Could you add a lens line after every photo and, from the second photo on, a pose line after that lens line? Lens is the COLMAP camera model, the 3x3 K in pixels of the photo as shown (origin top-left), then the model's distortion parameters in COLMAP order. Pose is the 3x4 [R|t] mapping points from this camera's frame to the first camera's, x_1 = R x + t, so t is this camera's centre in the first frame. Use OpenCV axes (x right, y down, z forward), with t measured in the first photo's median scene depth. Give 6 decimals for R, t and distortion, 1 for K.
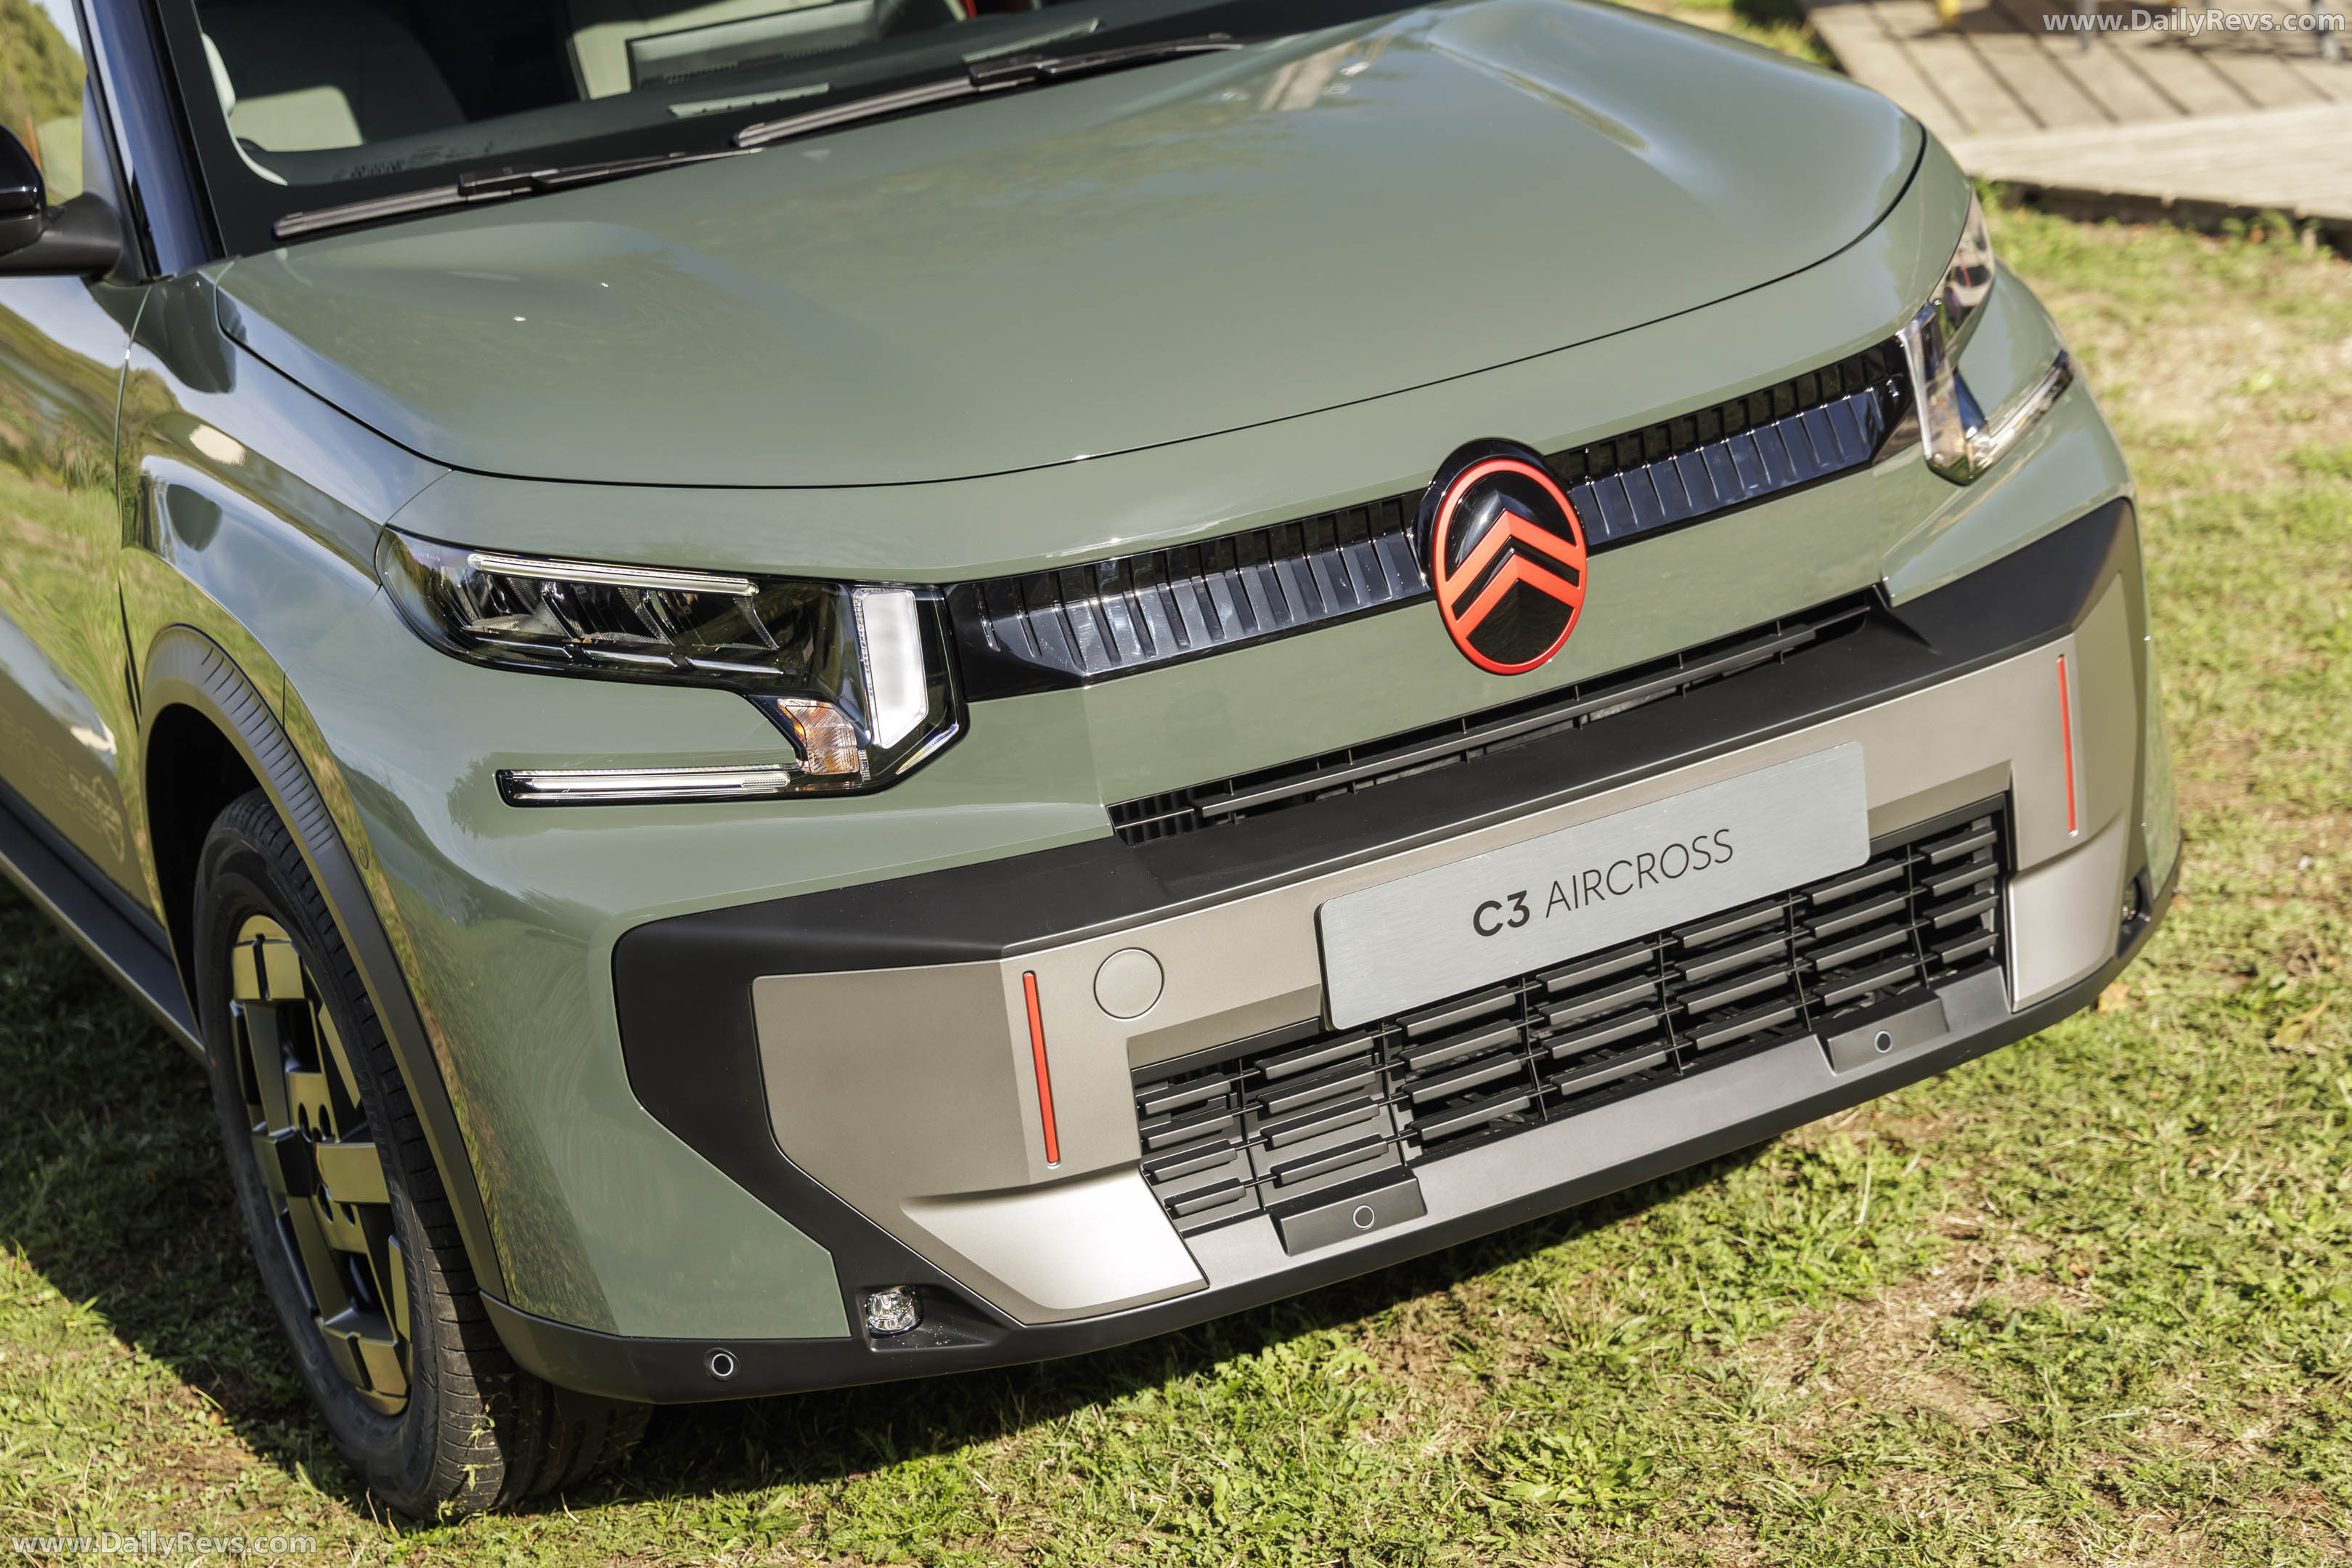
lens RADIAL K [[4609.5, 0, 1183.0], [0, 4609.5, 784.6], [0, 0, 1]] dist [0.081507, 0.000000]
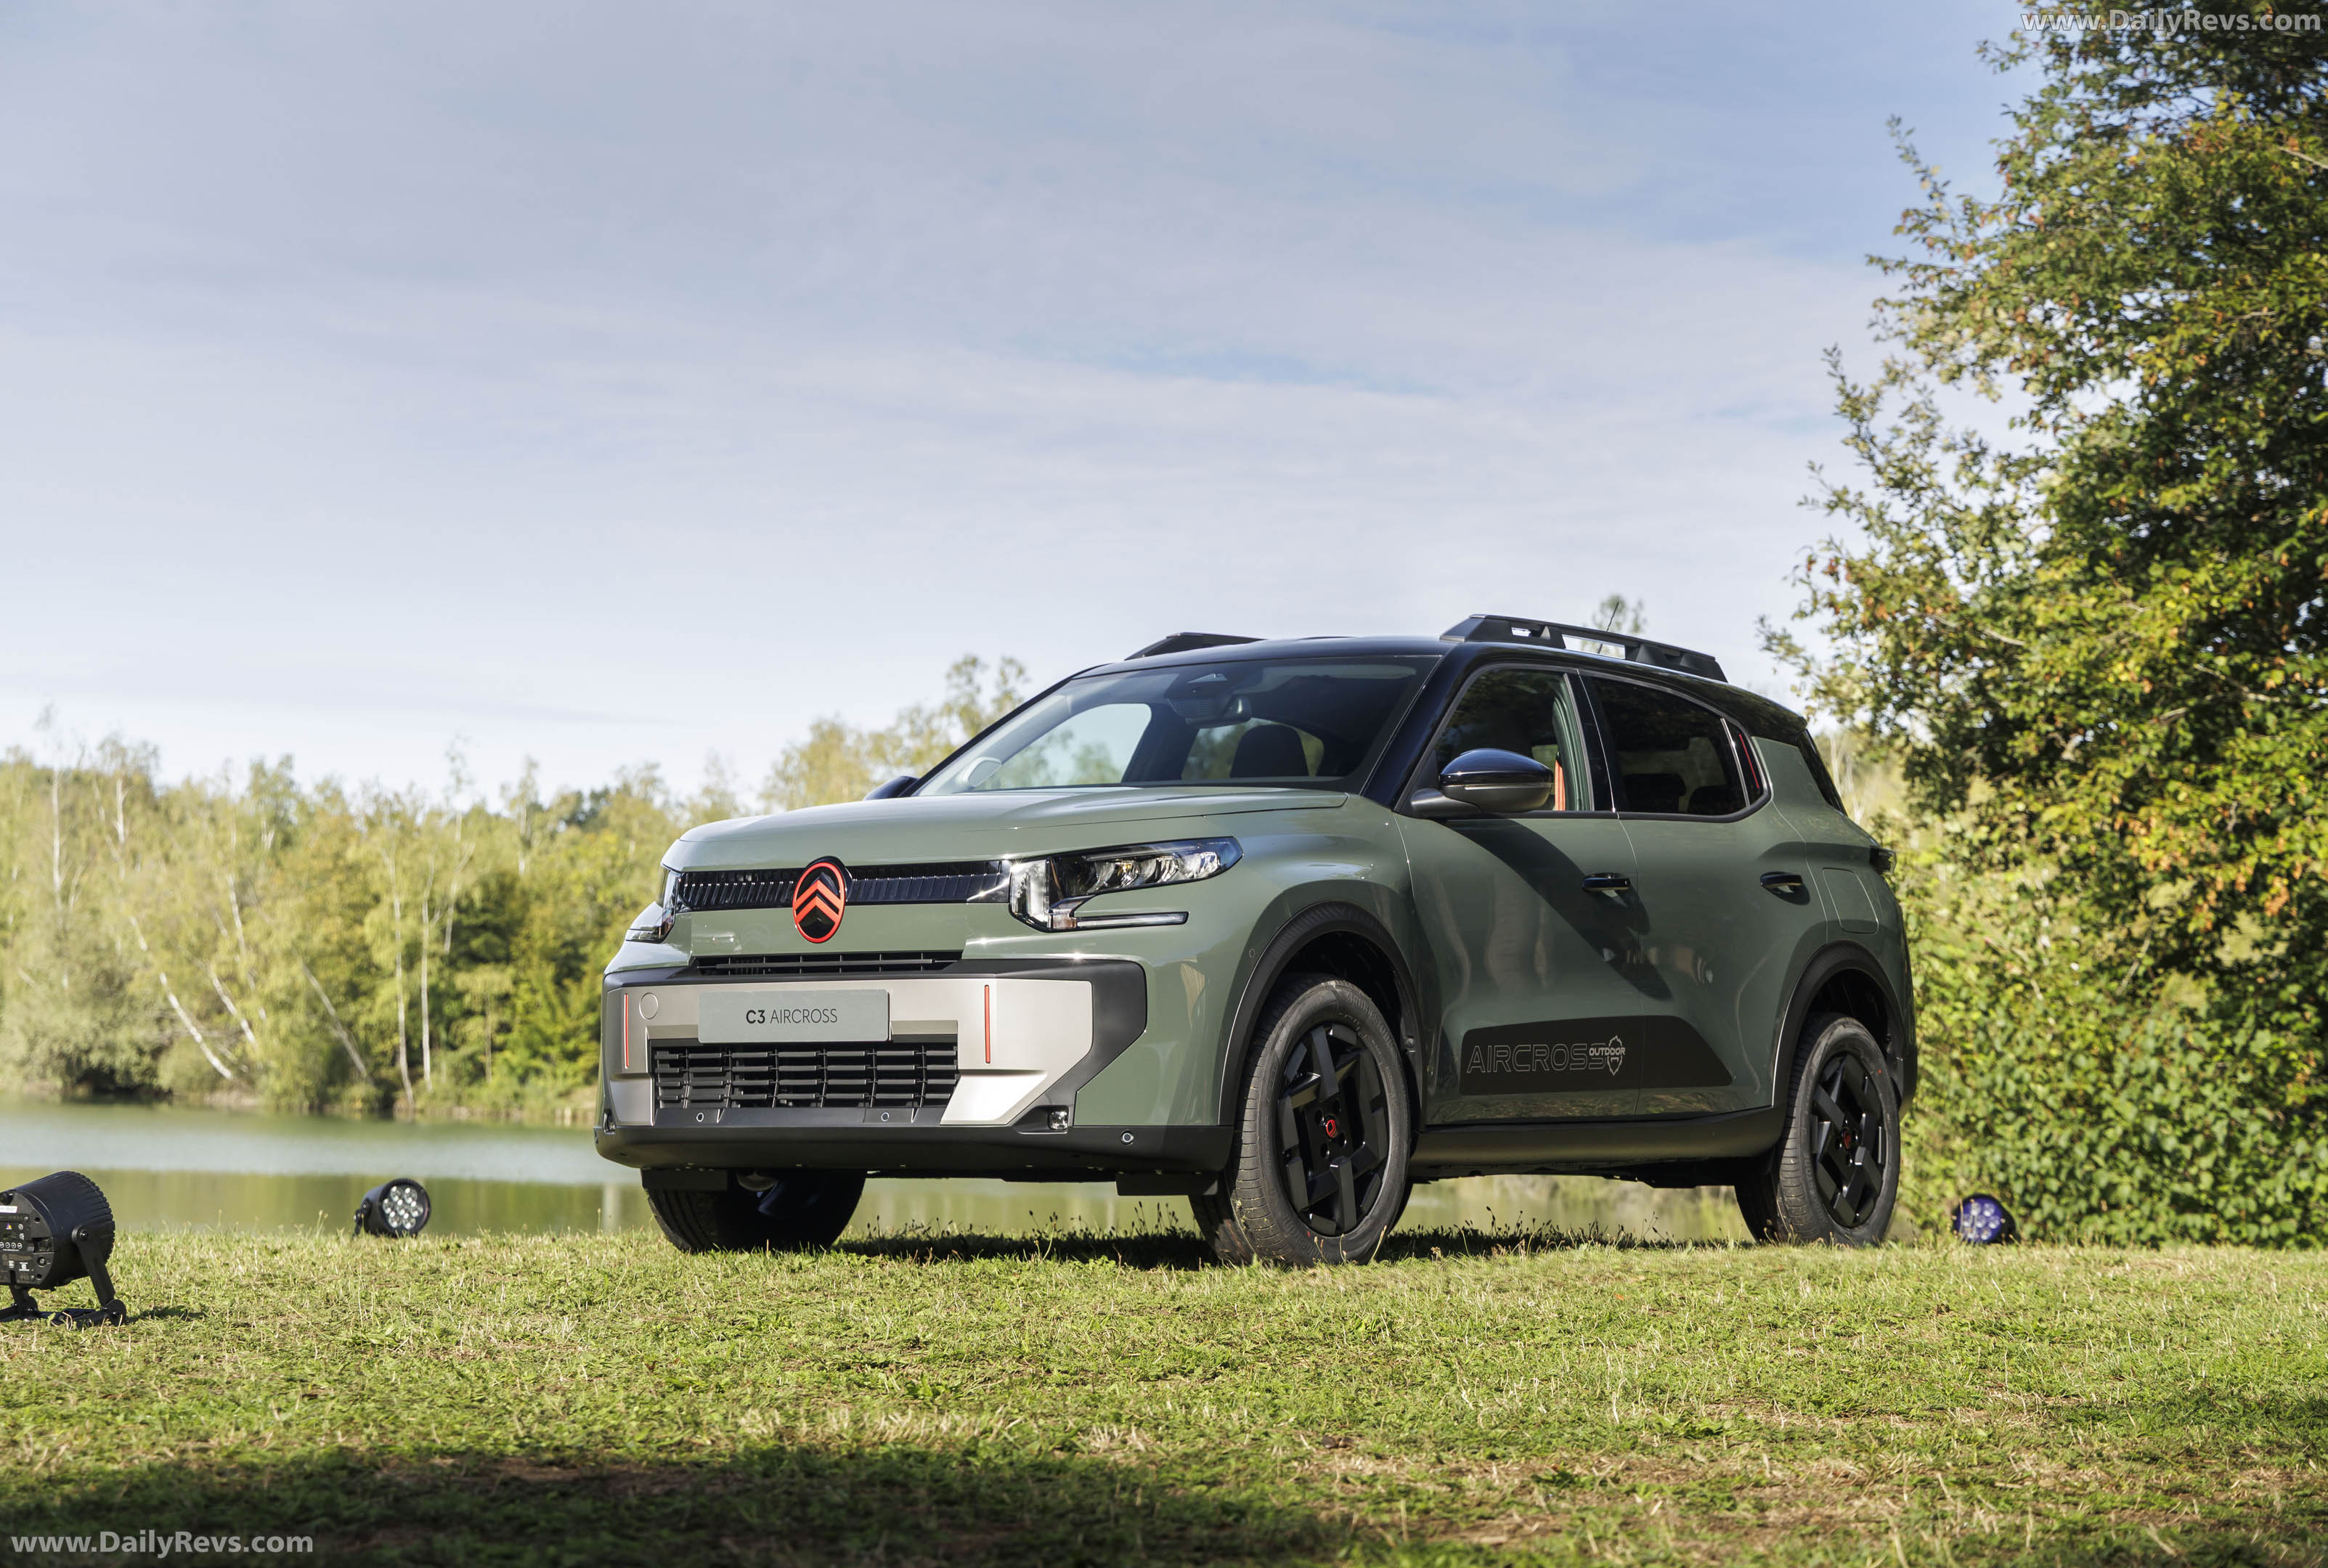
lens RADIAL K [[4414.3, 0, 1181.9], [0, 4414.3, 765.1], [0, 0, 1]] dist [0.062449, 0.000000]
pose [[0.466145, 0.061907, -0.882540, 2.421663], [-0.331375, 0.937148, -0.109290, 0.088778], [0.820304, 0.343397, 0.457361, -0.032463]]
